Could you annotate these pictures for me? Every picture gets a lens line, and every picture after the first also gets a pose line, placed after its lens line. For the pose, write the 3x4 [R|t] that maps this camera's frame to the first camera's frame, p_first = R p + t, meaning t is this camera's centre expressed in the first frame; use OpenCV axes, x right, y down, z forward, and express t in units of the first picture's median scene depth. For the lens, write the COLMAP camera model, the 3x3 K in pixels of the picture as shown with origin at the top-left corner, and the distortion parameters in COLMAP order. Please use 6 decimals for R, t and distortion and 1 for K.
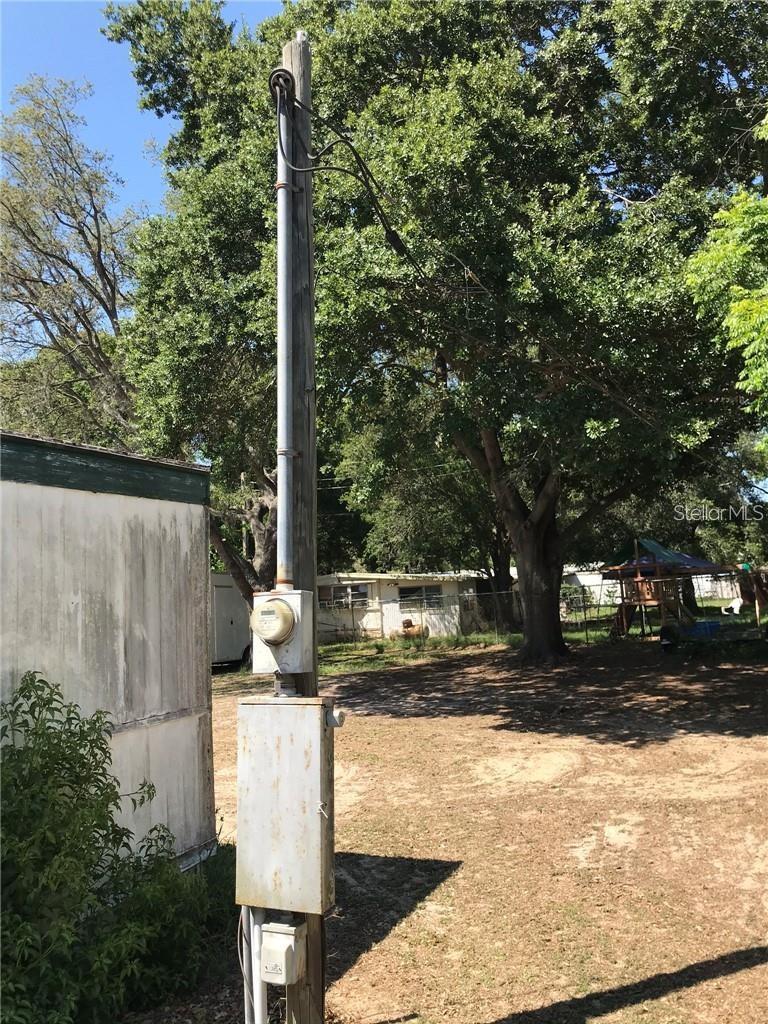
lens RADIAL K [[853.1, 0, 384.0], [0, 853.1, 512.0], [0, 0, 1]] dist [0.044601, -0.005217]
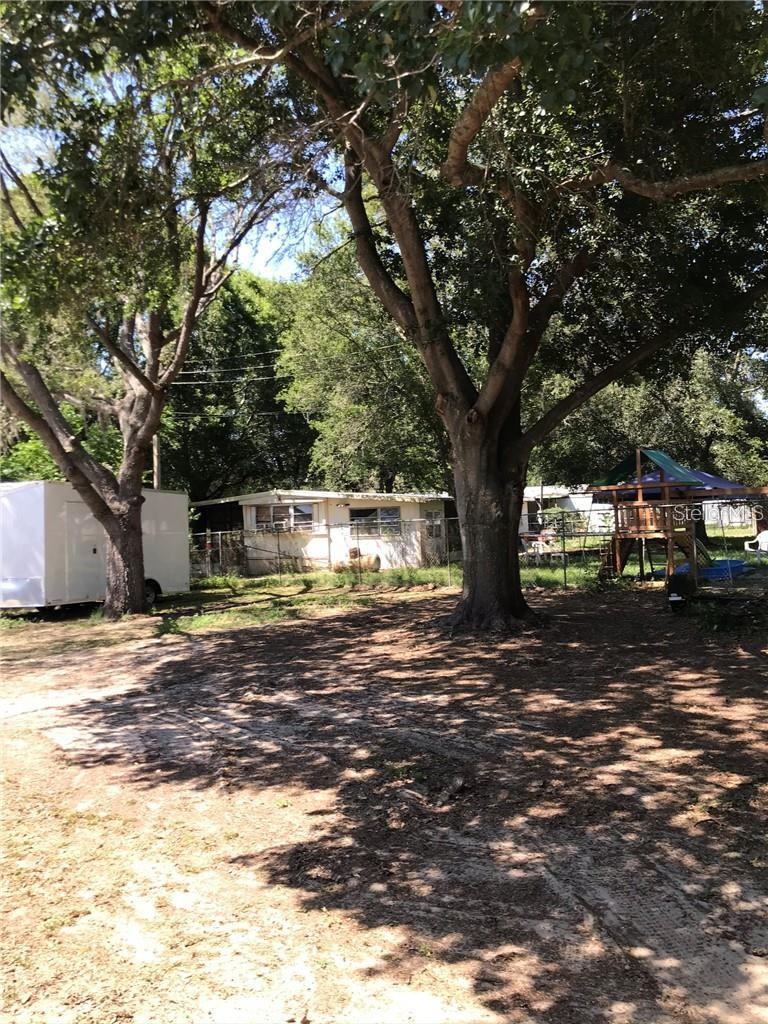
lens RADIAL K [[853.1, 0, 384.0], [0, 853.1, 512.0], [0, 0, 1]] dist [0.044601, -0.005217]
pose [[0.999825, 0.018653, 0.001320, 0.059847], [-0.018695, 0.995503, 0.092869, 0.016709], [0.000418, -0.092878, 0.995677, 0.208224]]
